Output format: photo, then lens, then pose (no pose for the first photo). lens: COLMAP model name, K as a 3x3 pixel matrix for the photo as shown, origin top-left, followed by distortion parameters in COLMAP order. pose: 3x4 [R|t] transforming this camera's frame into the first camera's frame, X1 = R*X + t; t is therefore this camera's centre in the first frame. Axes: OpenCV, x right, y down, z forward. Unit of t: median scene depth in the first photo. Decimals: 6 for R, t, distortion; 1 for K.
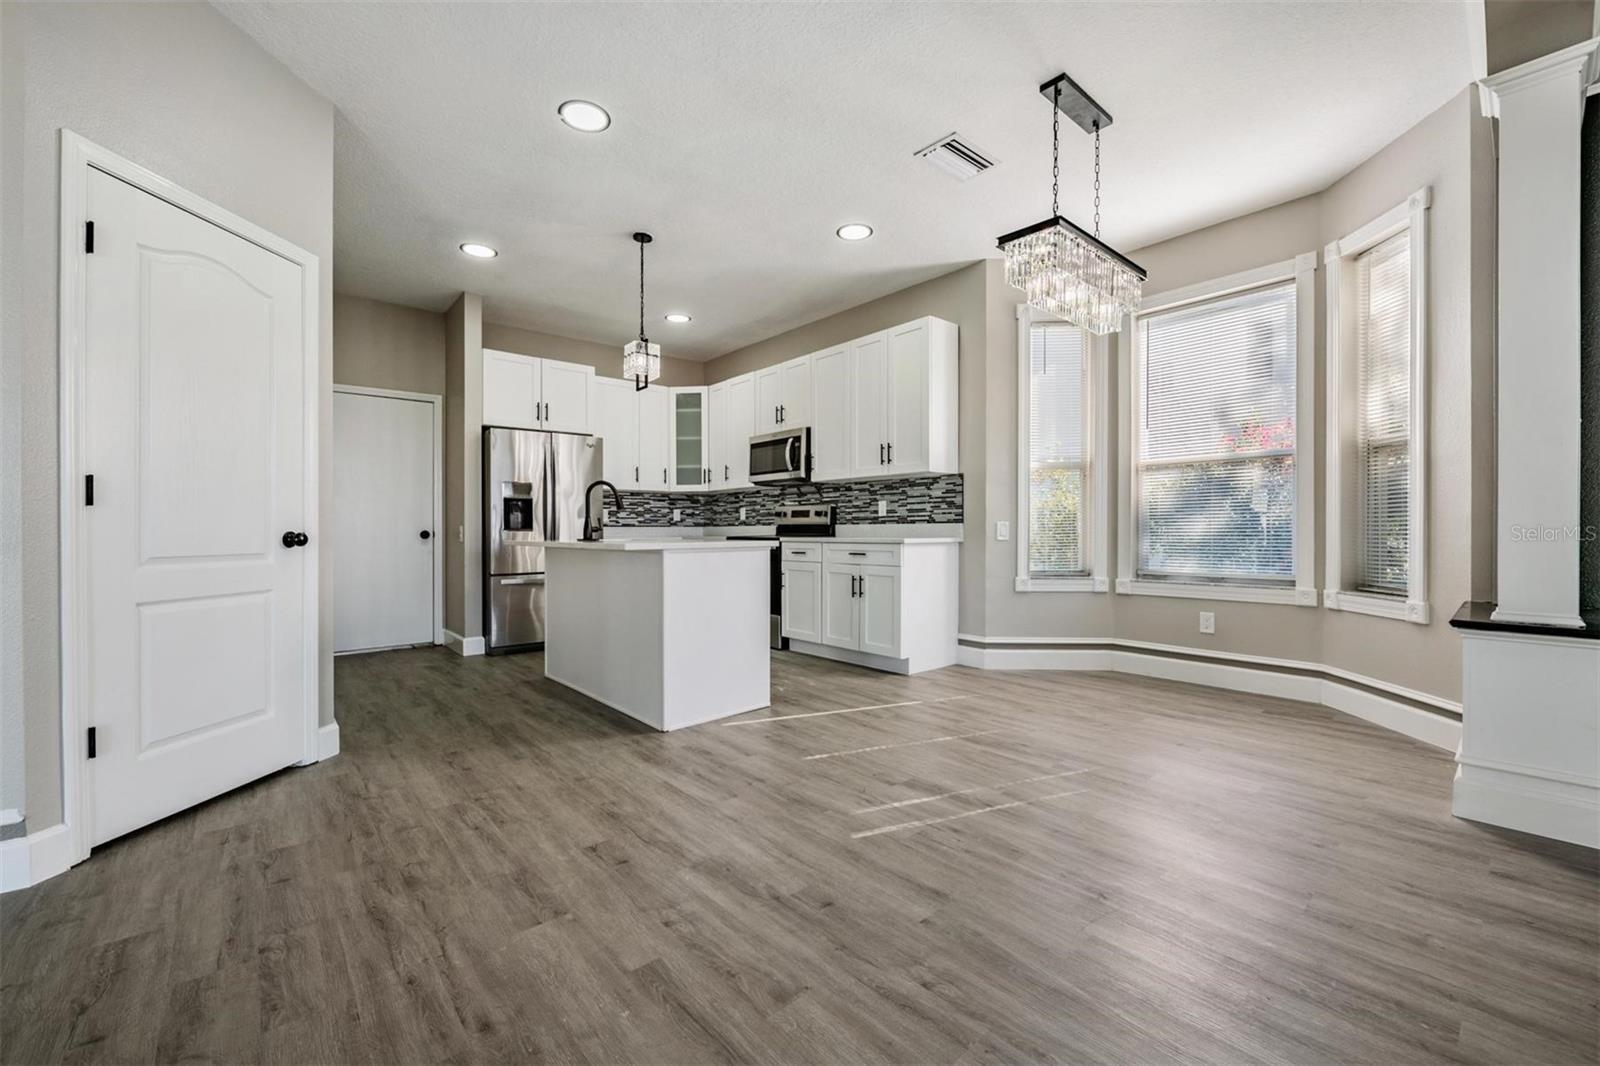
lens RADIAL K [[651.0, 0, 808.8], [0, 651.0, 533.4], [0, 0, 1]] dist [-0.012993, 0.000076]
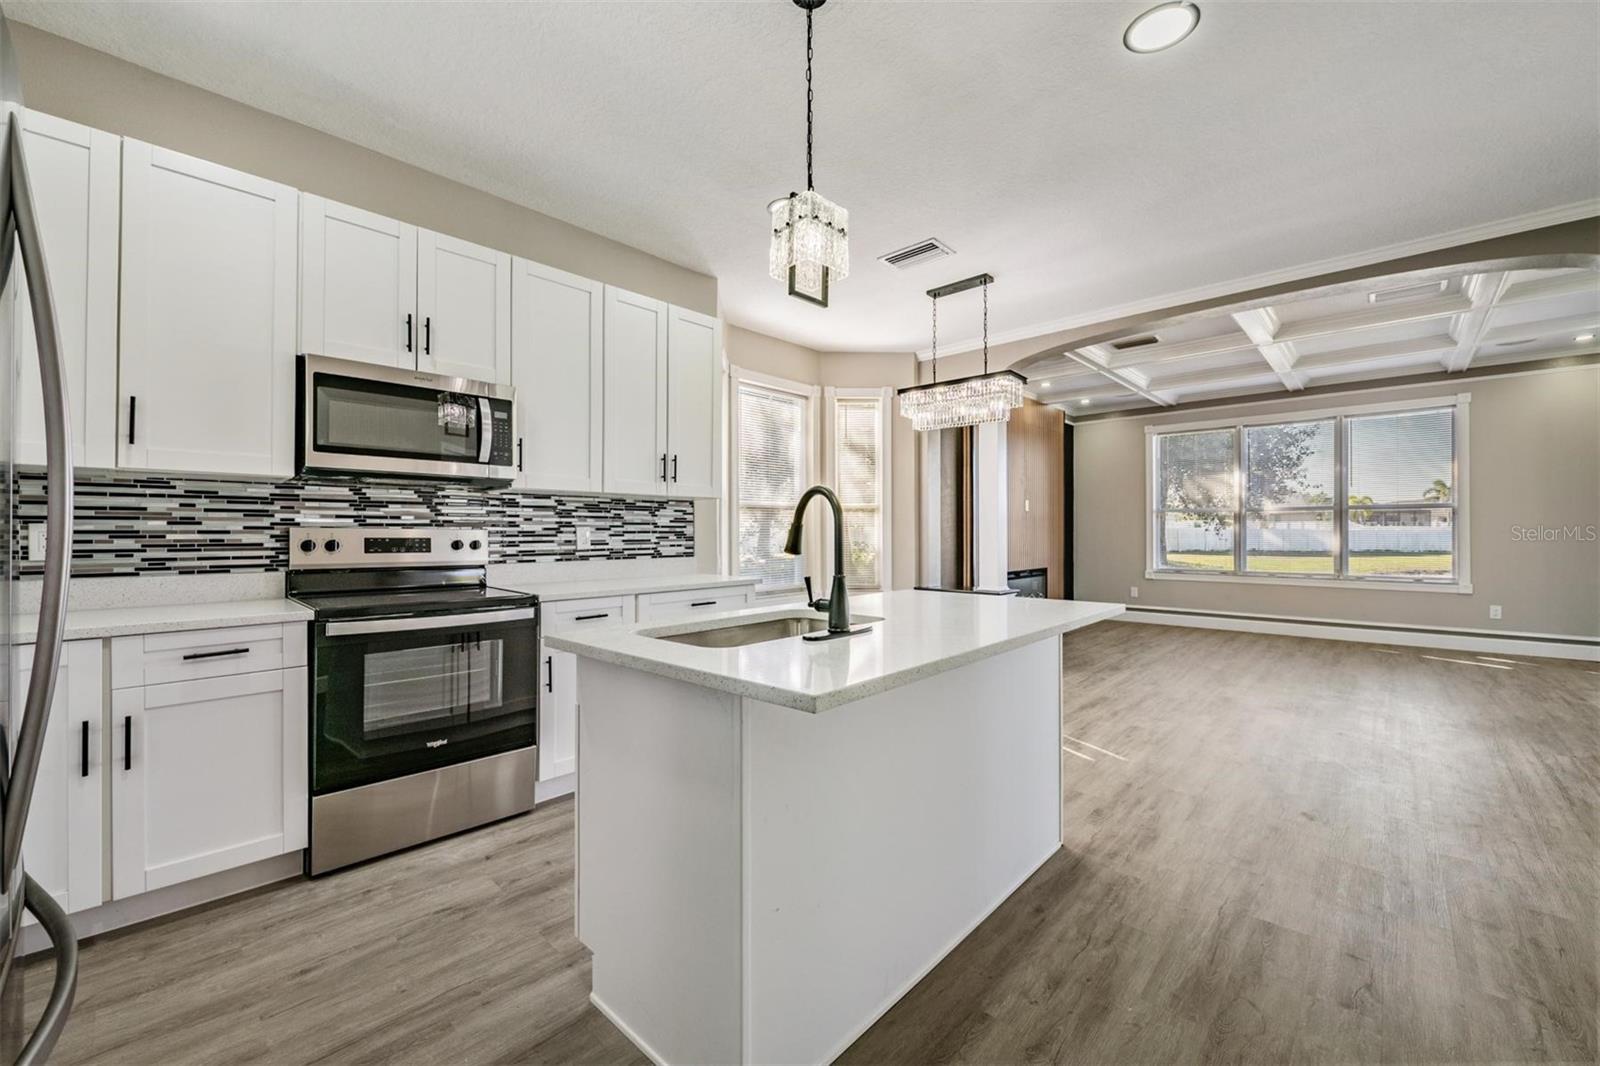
lens RADIAL K [[639.3, 0, 806.3], [0, 639.3, 528.5], [0, 0, 1]] dist [-0.015173, -0.000275]
pose [[-0.108462, 0.012623, 0.994020, -0.561399], [0.007450, 0.999902, -0.011884, -0.037686], [-0.994073, 0.006117, -0.108545, 0.820226]]
